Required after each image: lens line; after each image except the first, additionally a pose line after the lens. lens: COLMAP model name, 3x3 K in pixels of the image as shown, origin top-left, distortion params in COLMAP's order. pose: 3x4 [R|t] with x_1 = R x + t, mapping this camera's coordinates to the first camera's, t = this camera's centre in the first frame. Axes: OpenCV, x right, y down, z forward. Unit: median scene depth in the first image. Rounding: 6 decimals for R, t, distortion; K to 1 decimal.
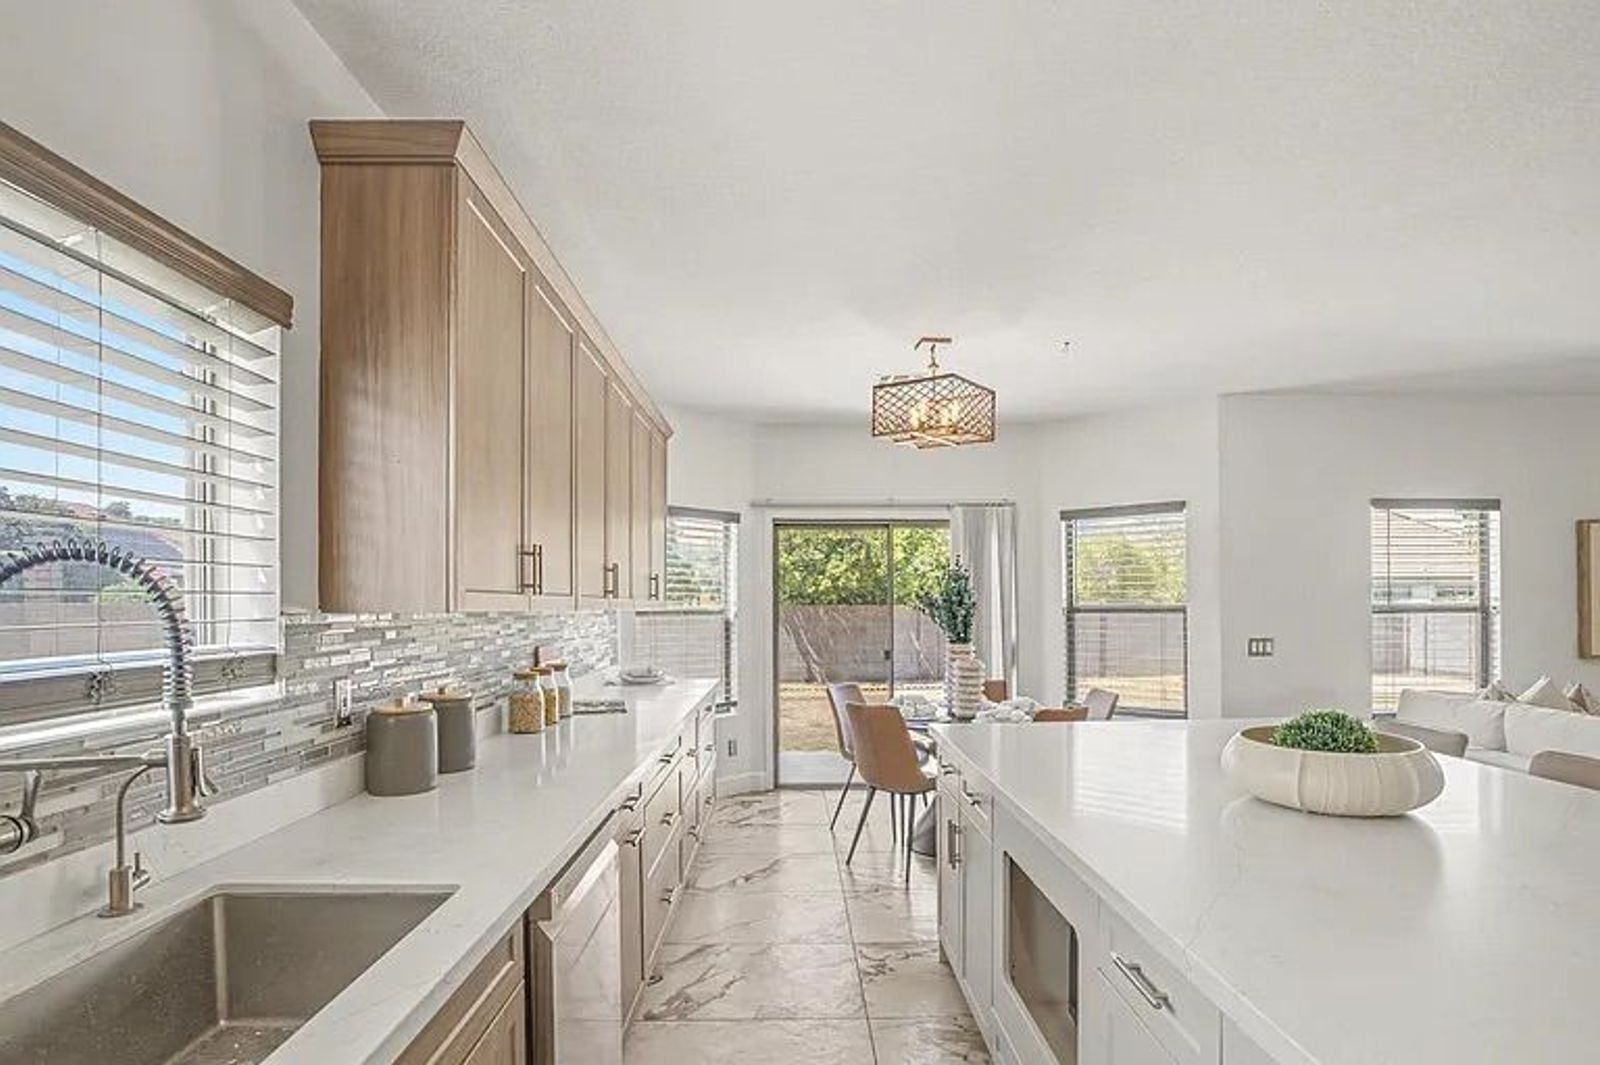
lens RADIAL K [[813.7, 0, 805.9], [0, 813.7, 612.8], [0, 0, 1]] dist [-0.011645, 0.001549]
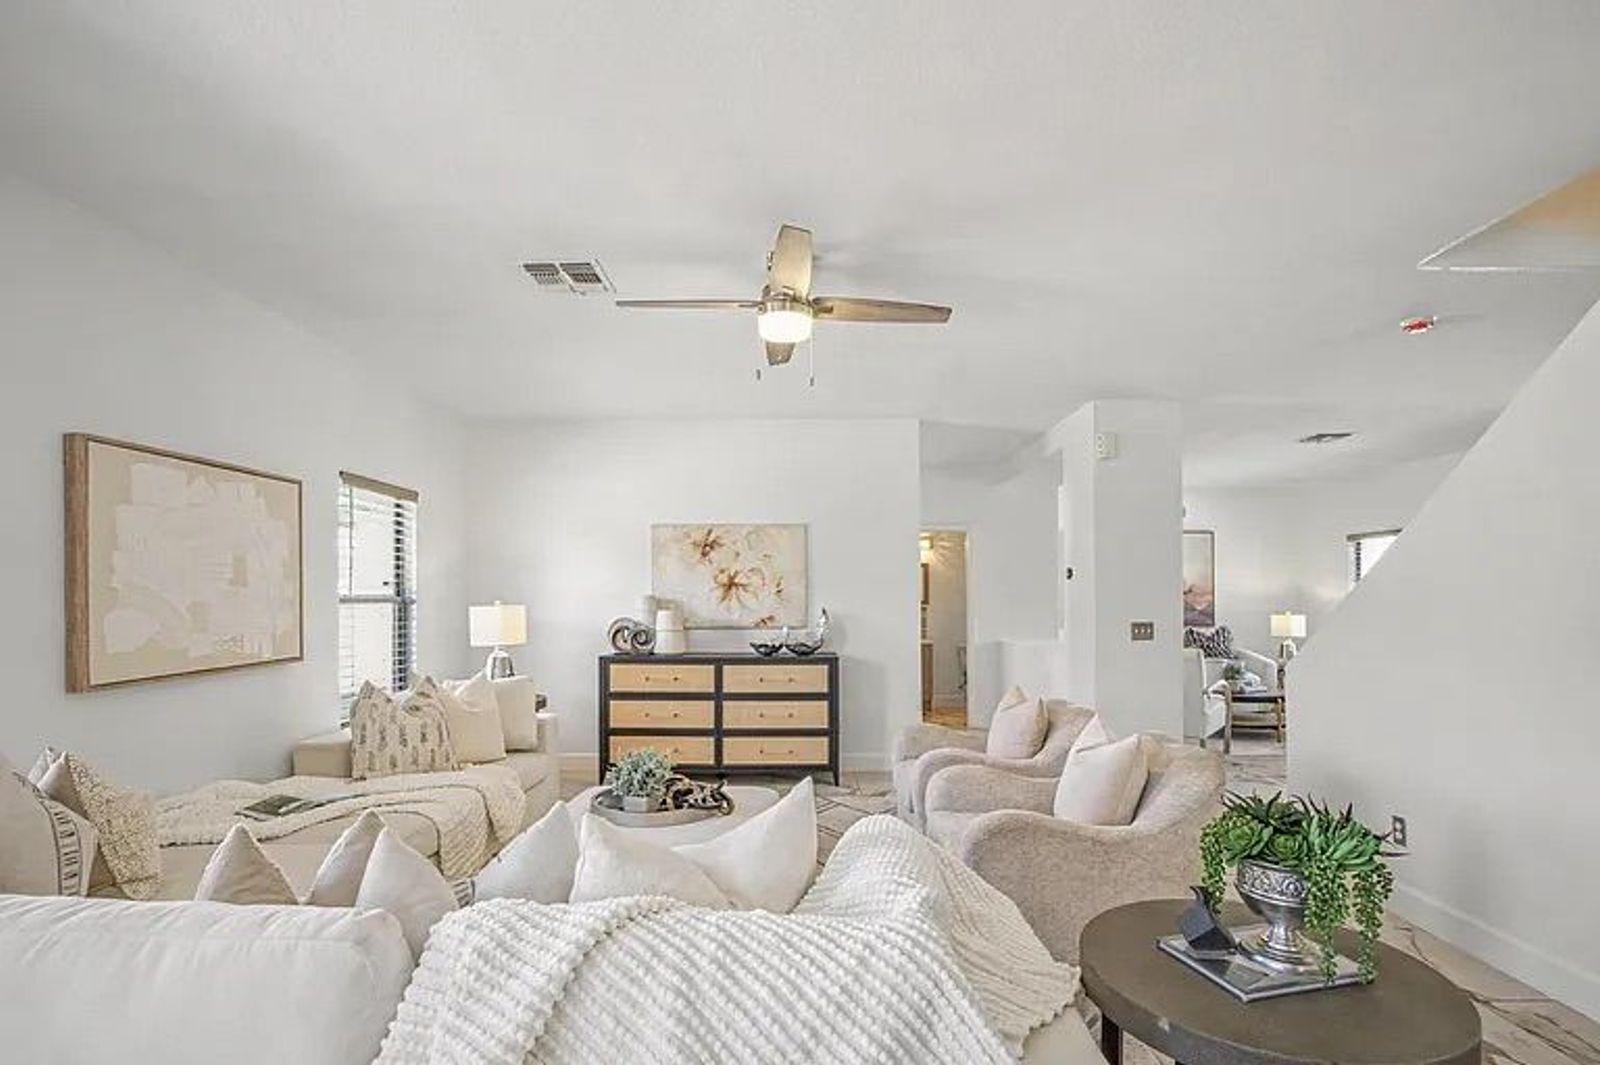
lens RADIAL K [[794.7, 0, 799.9], [0, 794.7, 597.0], [0, 0, 1]] dist [-0.030083, 0.006529]
pose [[0.052981, 0.007685, 0.998566, 0.473977], [0.002323, 0.999967, -0.007819, -0.000757], [-0.998593, 0.002734, 0.052962, 0.491193]]
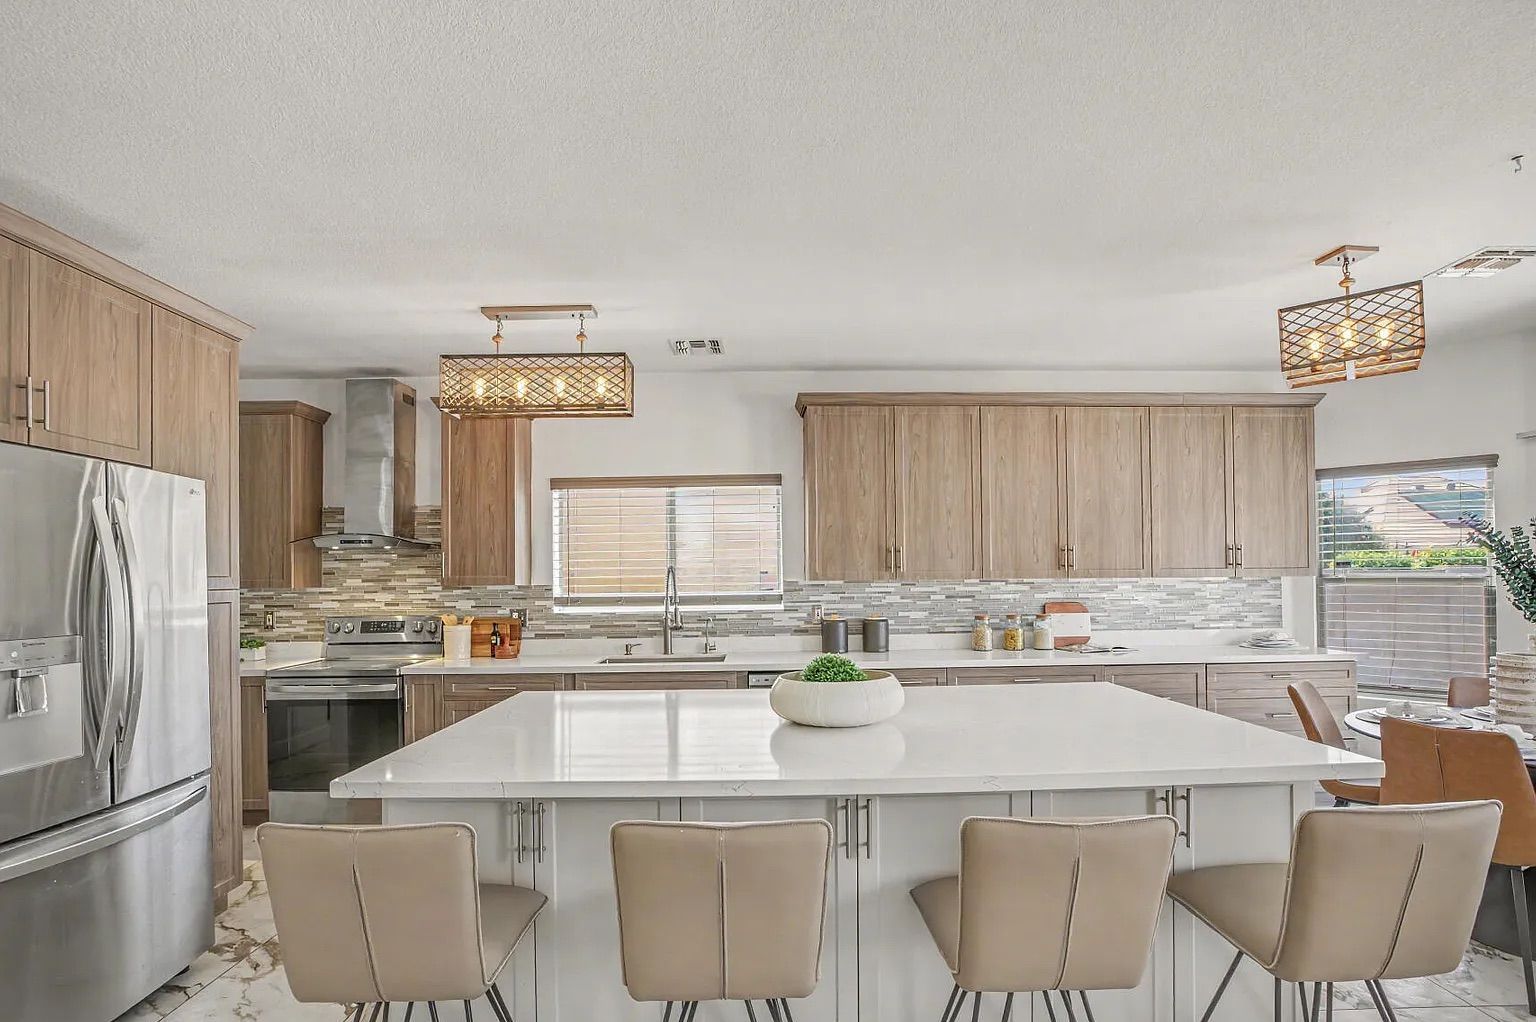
lens RADIAL K [[763.0, 0, 762.2], [0, 763.0, 570.5], [0, 0, 1]] dist [-0.030083, 0.006529]
pose [[-0.010262, -0.002938, -0.999943, 0.726773], [0.002830, 0.999992, -0.002967, -0.009850], [0.999943, -0.002861, -0.010253, 0.319003]]
